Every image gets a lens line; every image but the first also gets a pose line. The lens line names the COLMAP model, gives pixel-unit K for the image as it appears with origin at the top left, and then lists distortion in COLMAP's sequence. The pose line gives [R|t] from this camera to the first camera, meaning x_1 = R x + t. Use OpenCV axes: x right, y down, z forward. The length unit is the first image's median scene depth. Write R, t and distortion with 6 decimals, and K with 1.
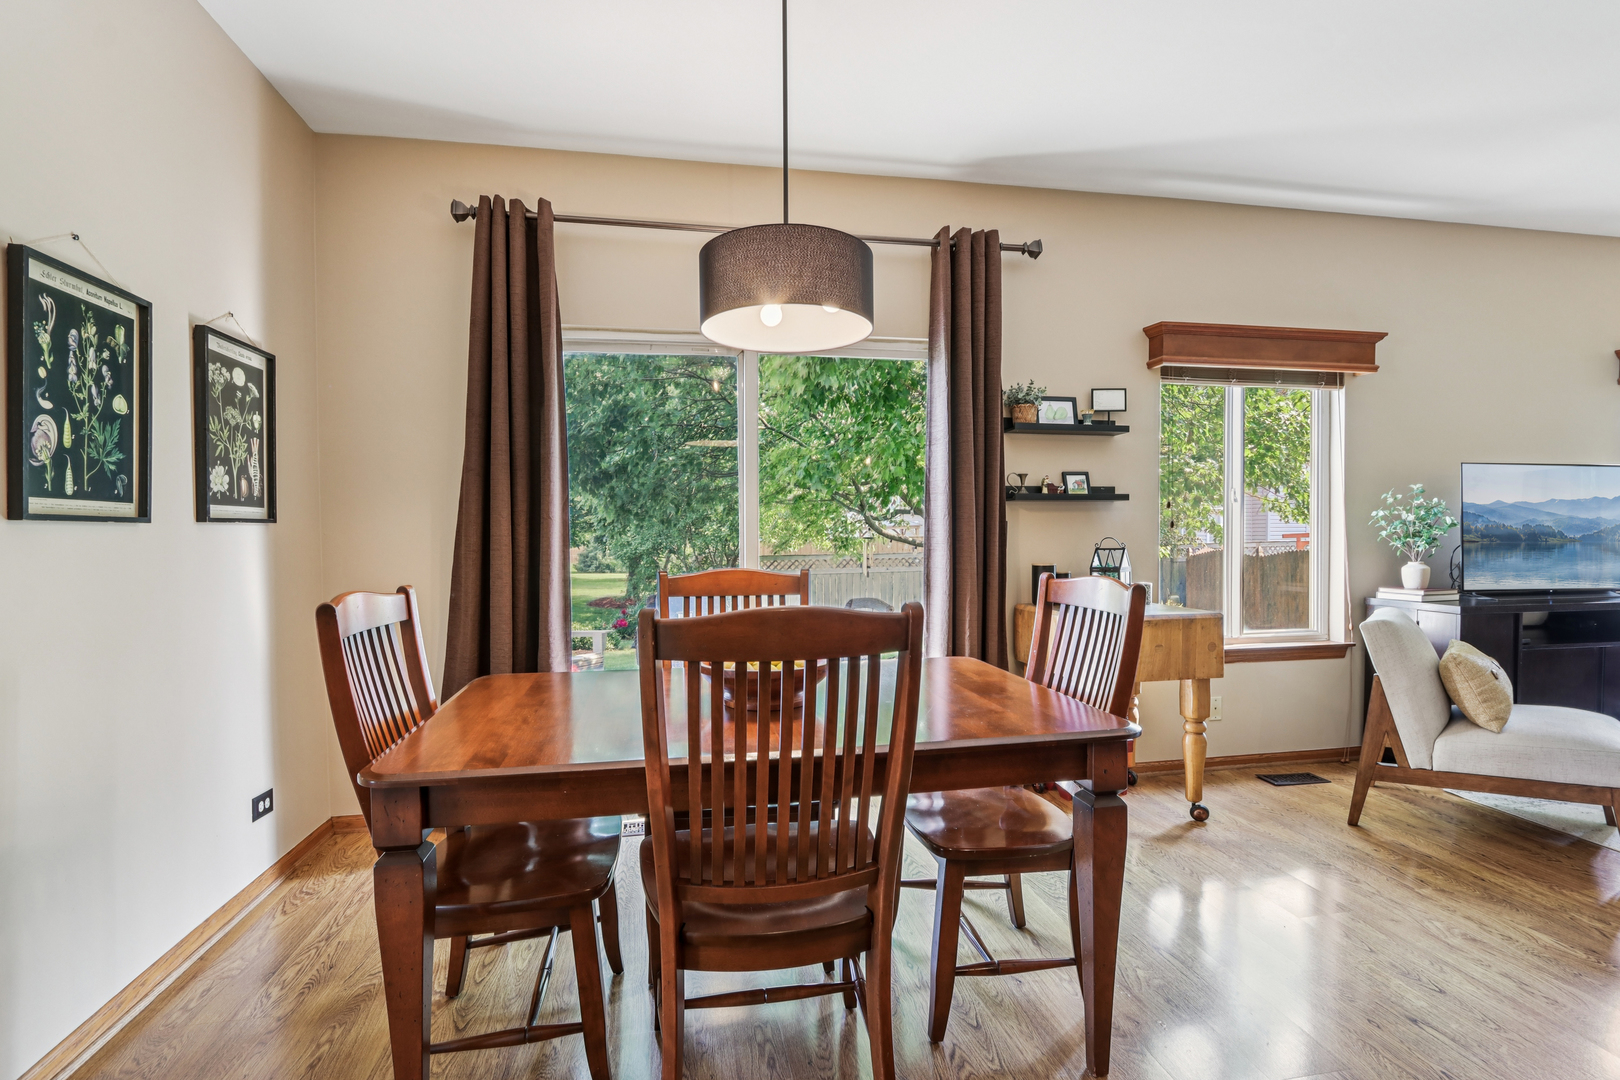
lens RADIAL K [[763.6, 0, 804.0], [0, 763.6, 555.4], [0, 0, 1]] dist [-0.020441, 0.004130]
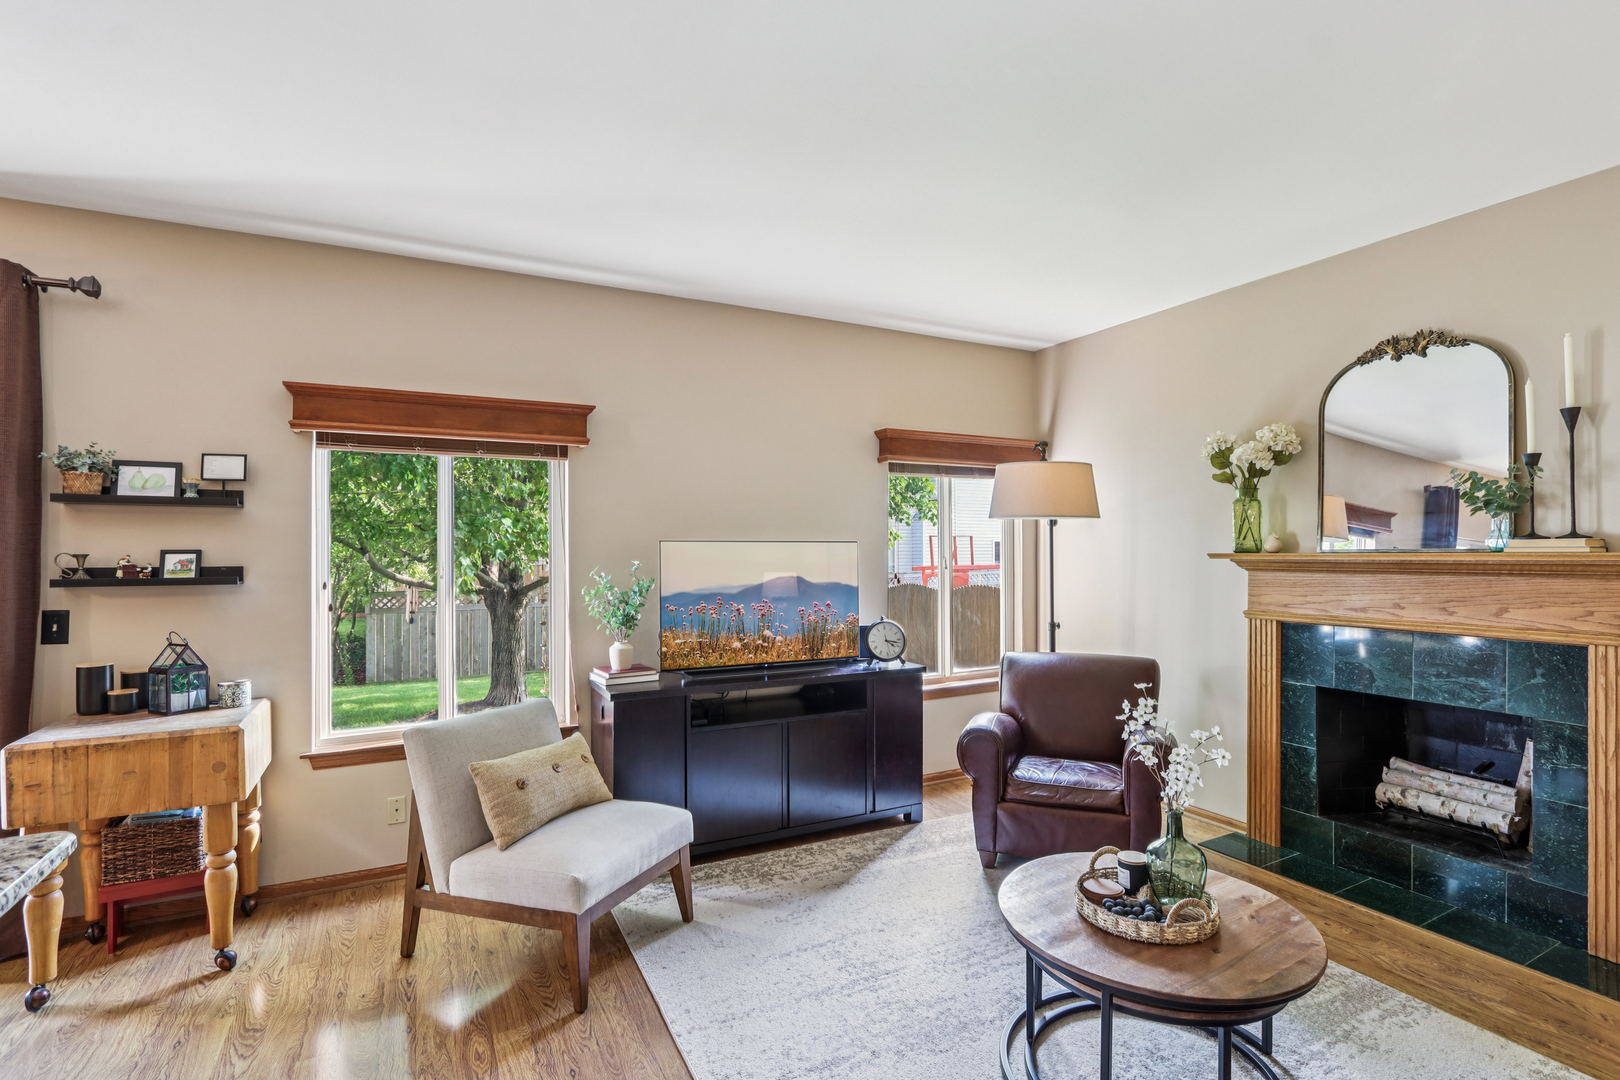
lens RADIAL K [[763.6, 0, 815.9], [0, 763.6, 548.5], [0, 0, 1]] dist [-0.020441, 0.004130]
pose [[0.954464, 0.005947, 0.298268, 0.925280], [0.004386, 0.999414, -0.033961, -0.093919], [-0.298295, 0.033723, 0.953878, -0.019907]]
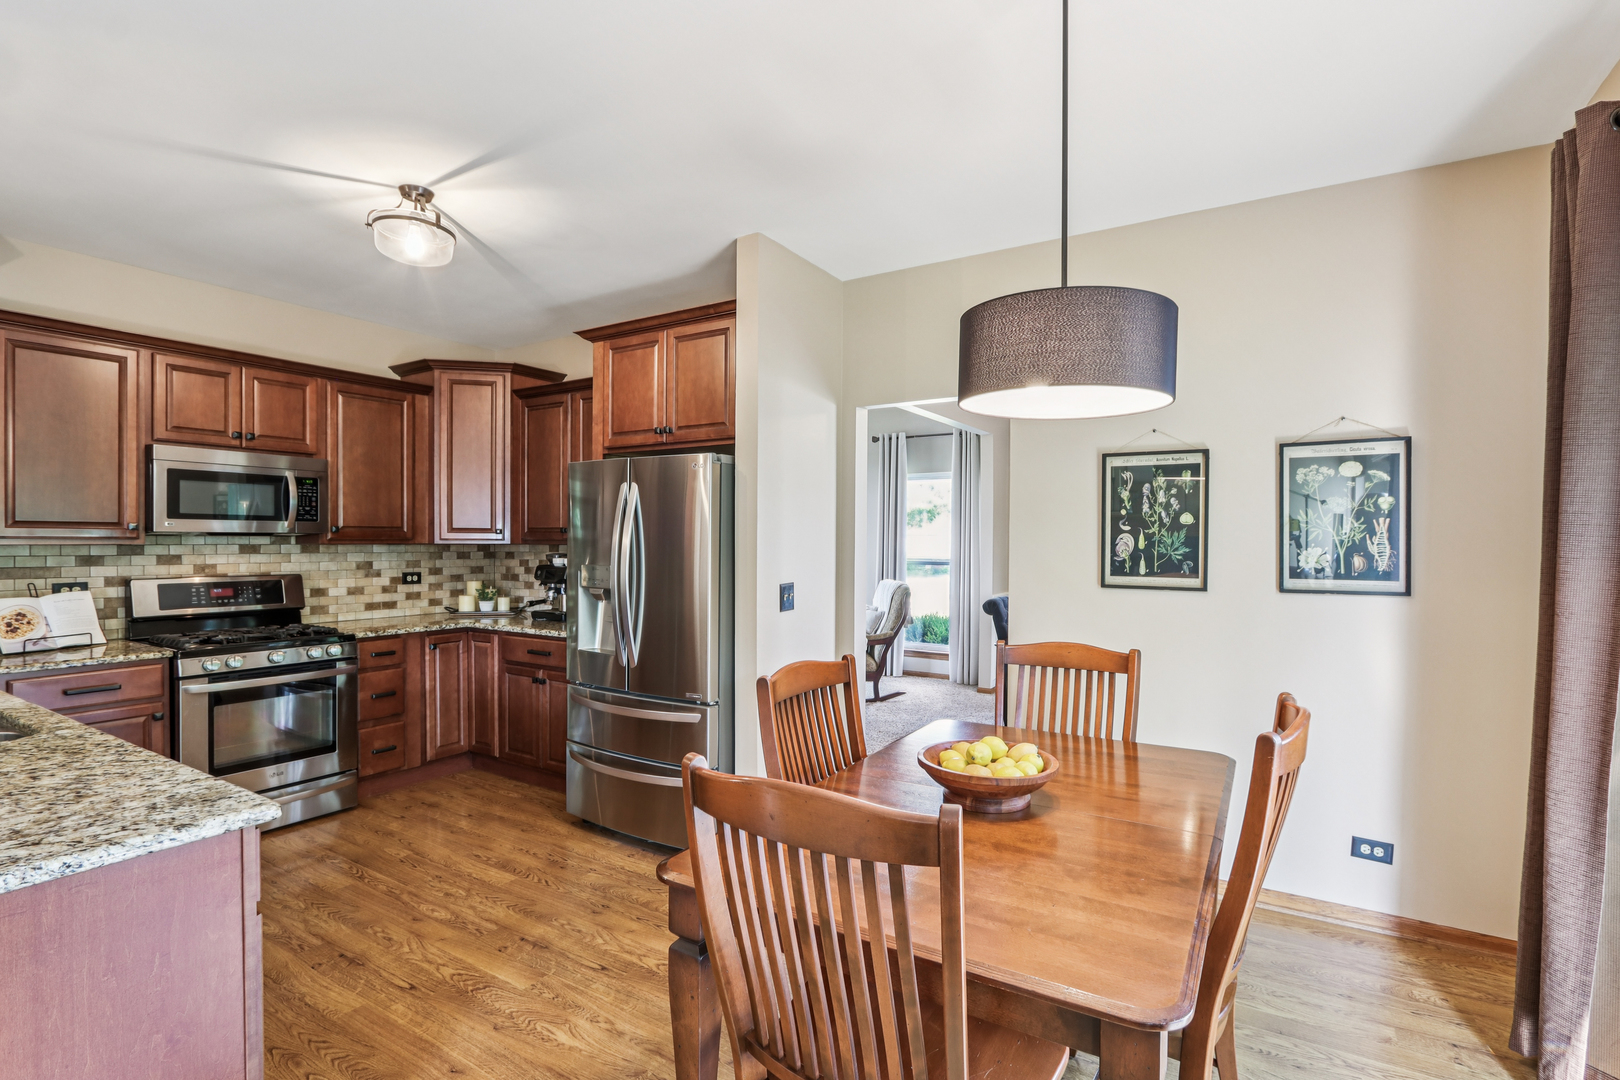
lens RADIAL K [[763.6, 0, 812.2], [0, 763.6, 549.8], [0, 0, 1]] dist [-0.020441, 0.004130]
pose [[-0.666399, 0.015442, -0.745436, 0.542981], [-0.021927, 0.998947, 0.040296, -0.113265], [0.745273, 0.043198, -0.665358, 0.934246]]
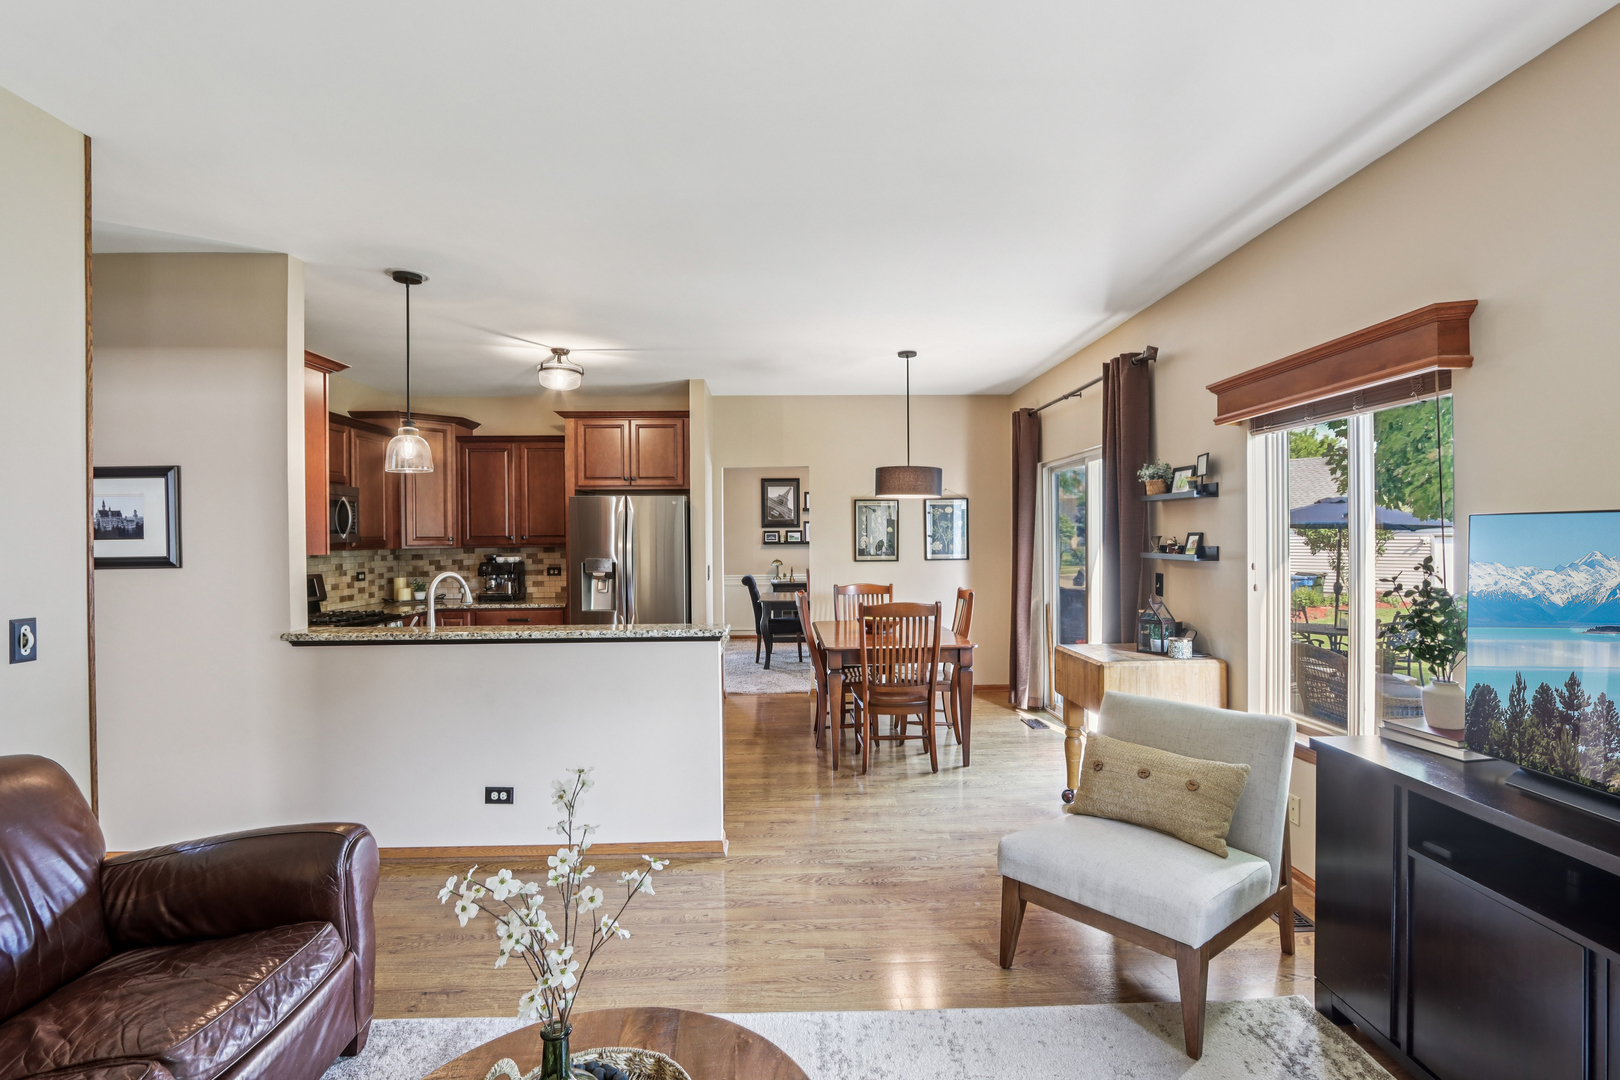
lens RADIAL K [[763.6, 0, 806.7], [0, 763.6, 535.9], [0, 0, 1]] dist [-0.020441, 0.004130]
pose [[-0.149960, 0.007534, -0.988663, 1.795994], [-0.019231, 0.999760, 0.010536, -0.124597], [0.988505, 0.020593, -0.149779, 0.723566]]
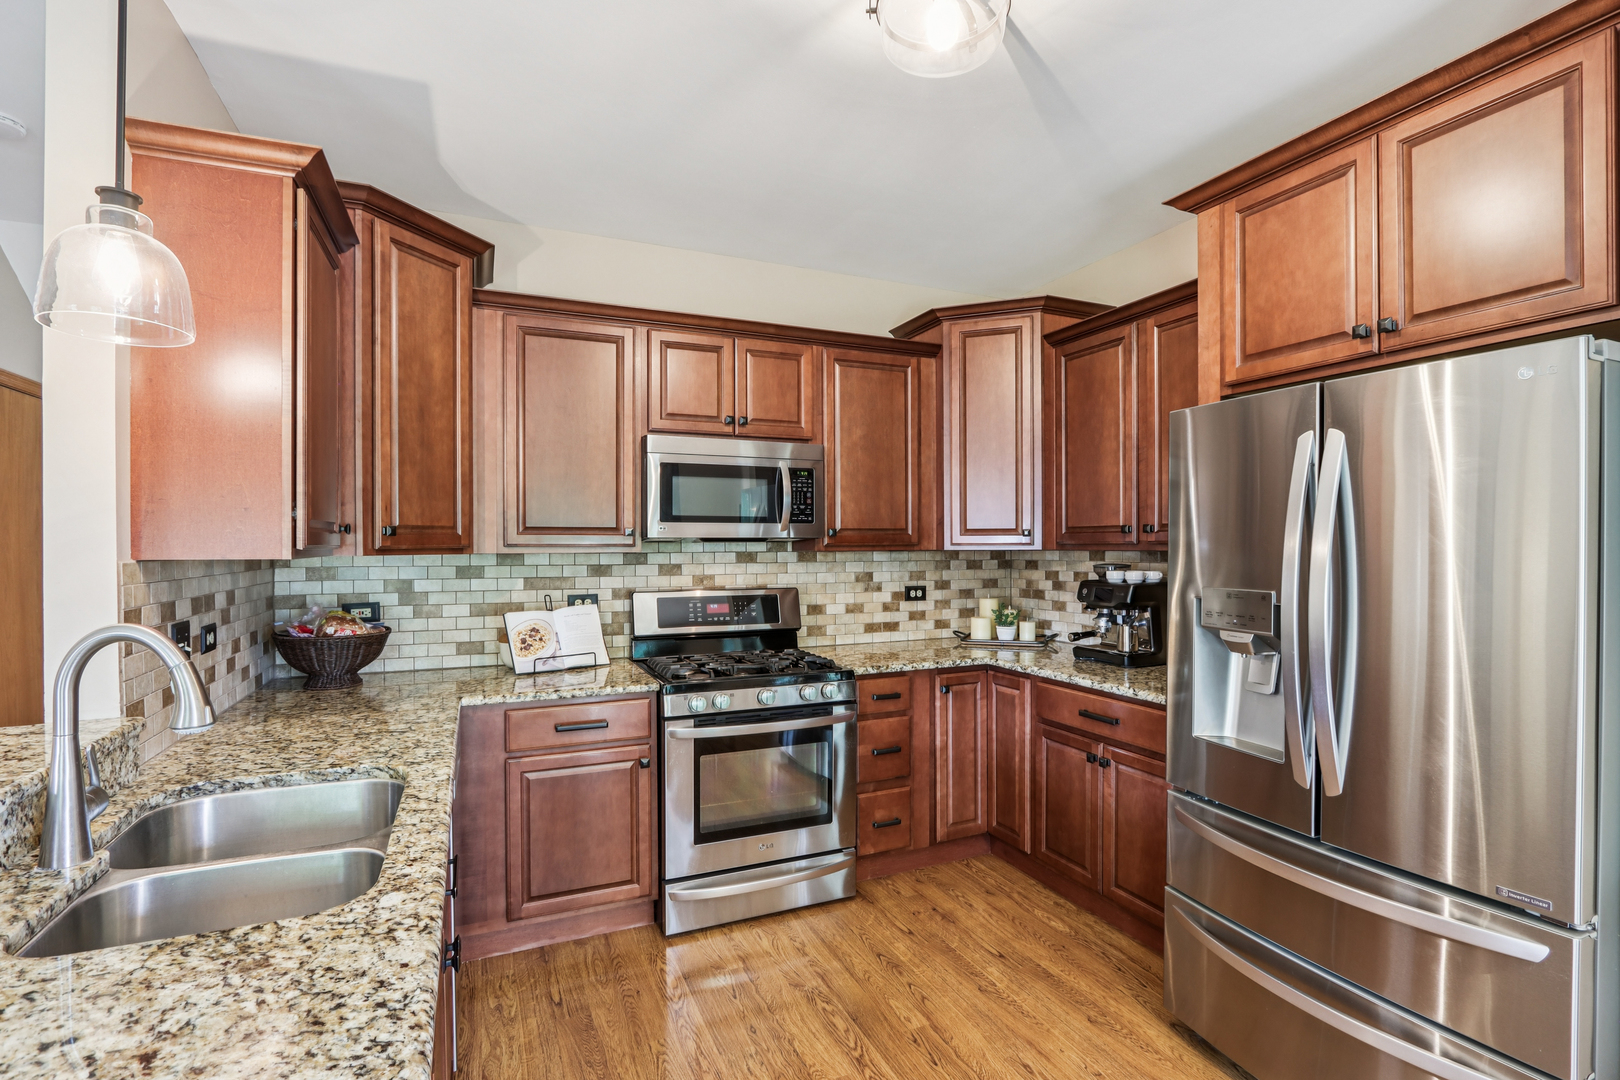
lens RADIAL K [[763.6, 0, 815.6], [0, 763.6, 547.7], [0, 0, 1]] dist [-0.020441, 0.004130]
pose [[-0.968700, 0.013568, -0.247862, 0.386260], [0.004405, 0.999287, 0.037489, -0.095198], [0.248194, 0.035223, -0.968070, 0.419563]]
